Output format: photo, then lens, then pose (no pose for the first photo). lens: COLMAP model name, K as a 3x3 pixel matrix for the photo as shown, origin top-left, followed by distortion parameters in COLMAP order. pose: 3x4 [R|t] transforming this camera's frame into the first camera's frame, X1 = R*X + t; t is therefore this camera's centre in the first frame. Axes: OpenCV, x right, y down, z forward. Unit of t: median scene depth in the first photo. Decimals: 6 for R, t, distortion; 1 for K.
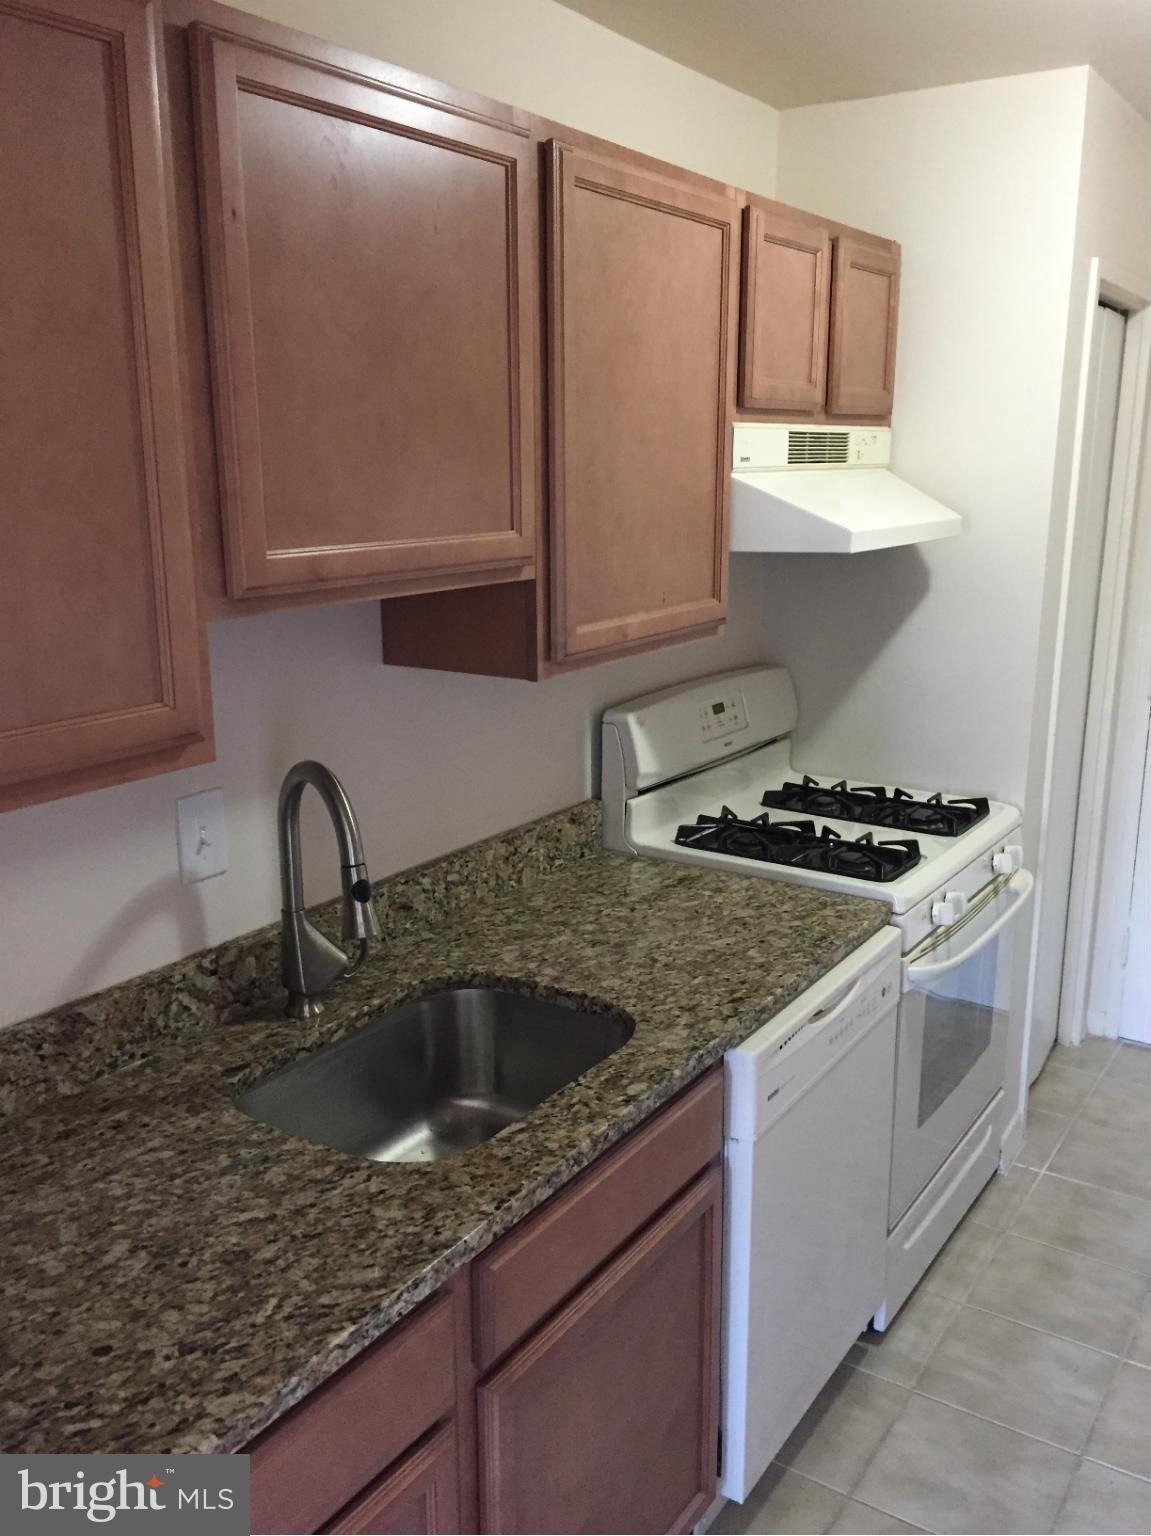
lens RADIAL K [[1325.8, 0, 571.0], [0, 1325.8, 765.4], [0, 0, 1]] dist [0.084637, -0.107905]
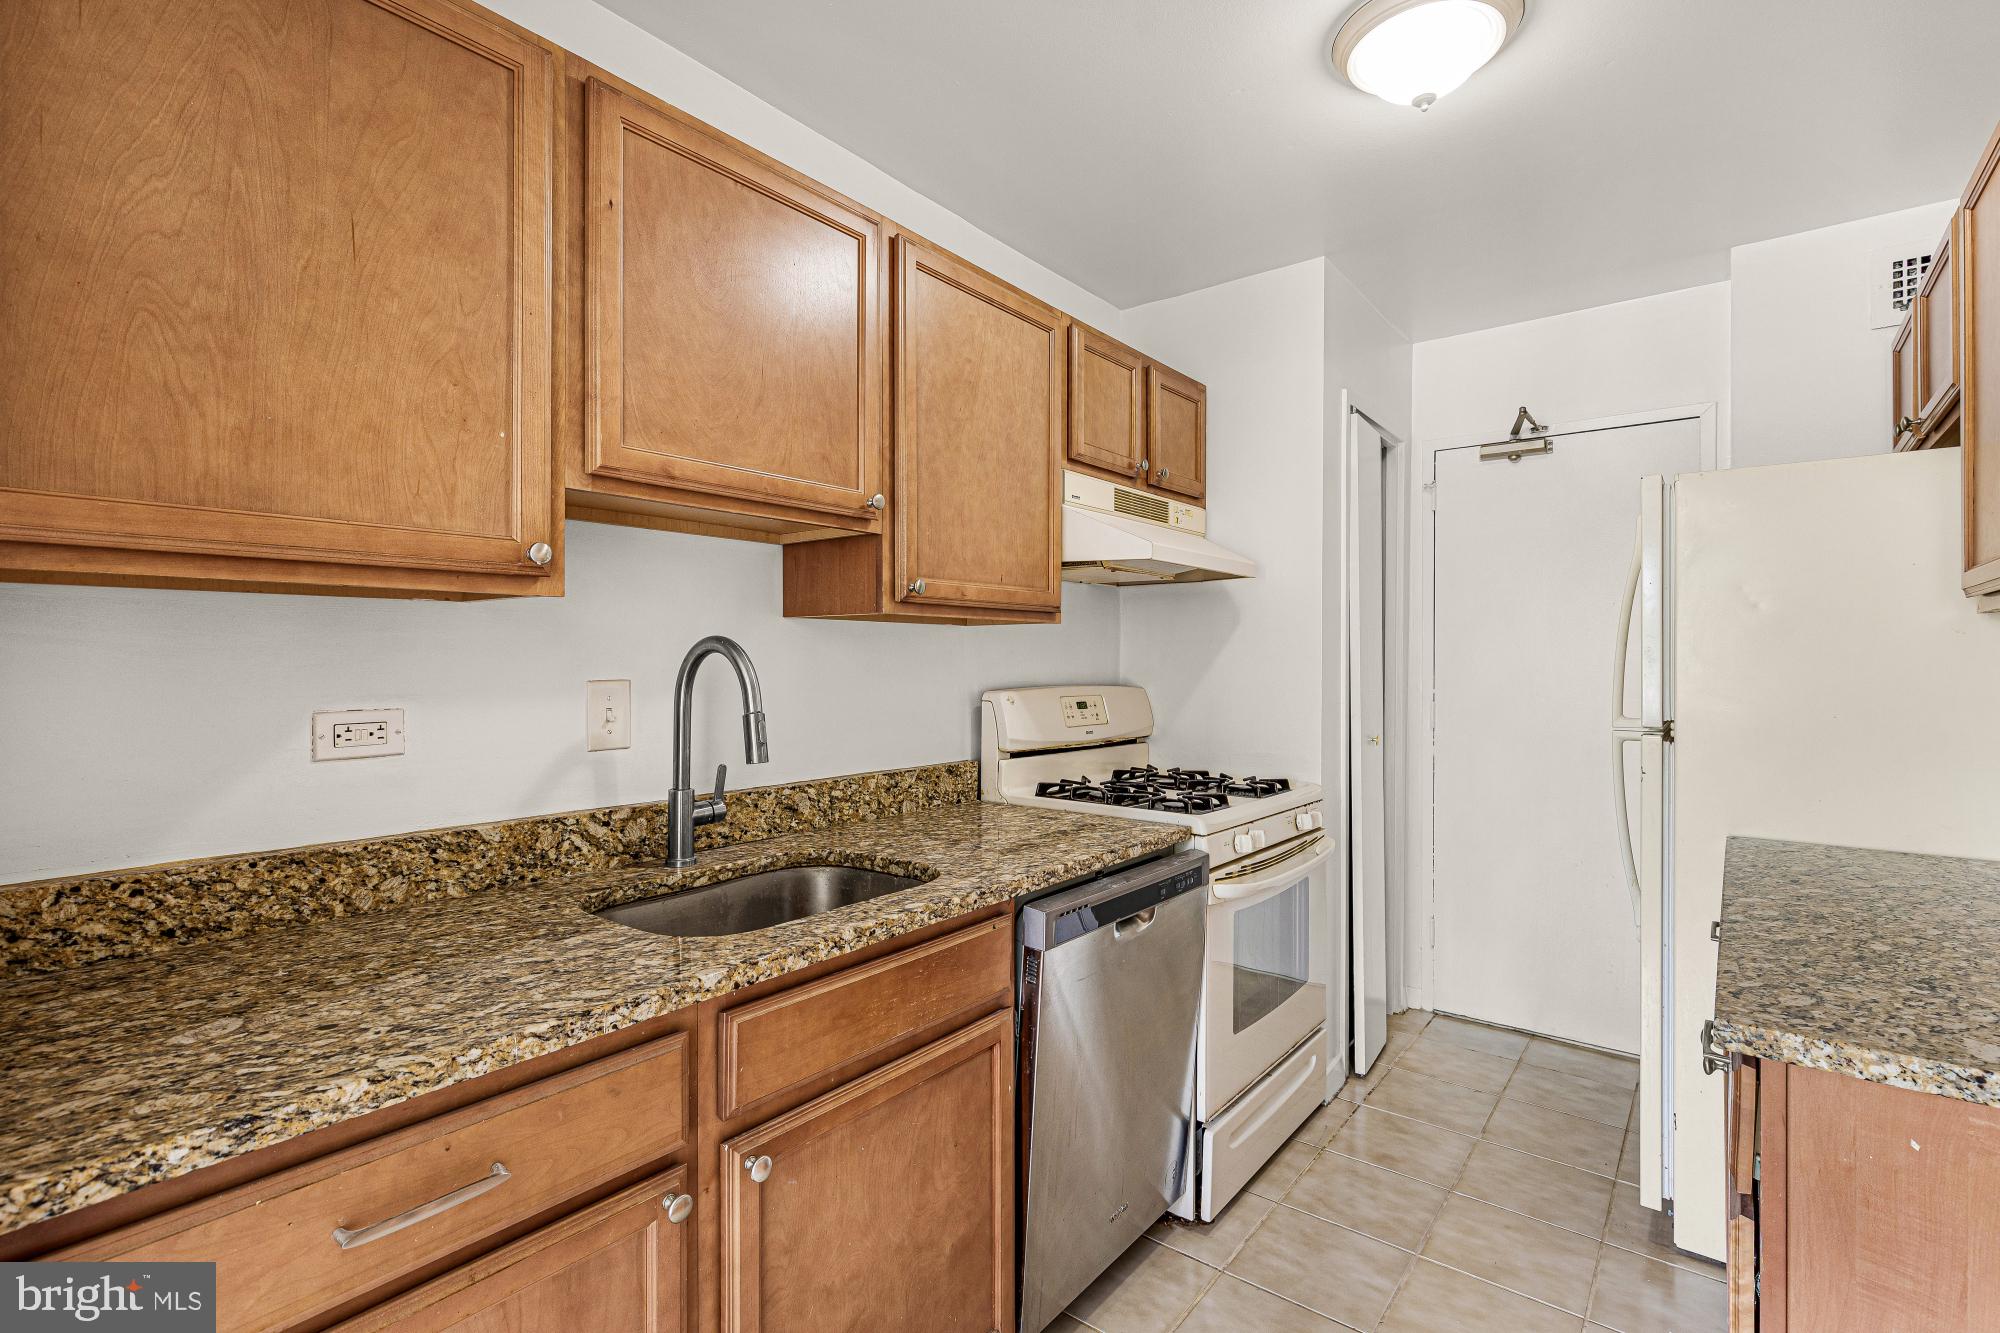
lens RADIAL K [[925.8, 0, 997.8], [0, 925.8, 654.3], [0, 0, 1]] dist [0.008535, -0.001630]
pose [[0.996286, 0.002062, -0.086085, 0.173487], [-0.022231, 0.971983, -0.233999, 0.195619], [0.083191, 0.235043, 0.968418, 0.148467]]
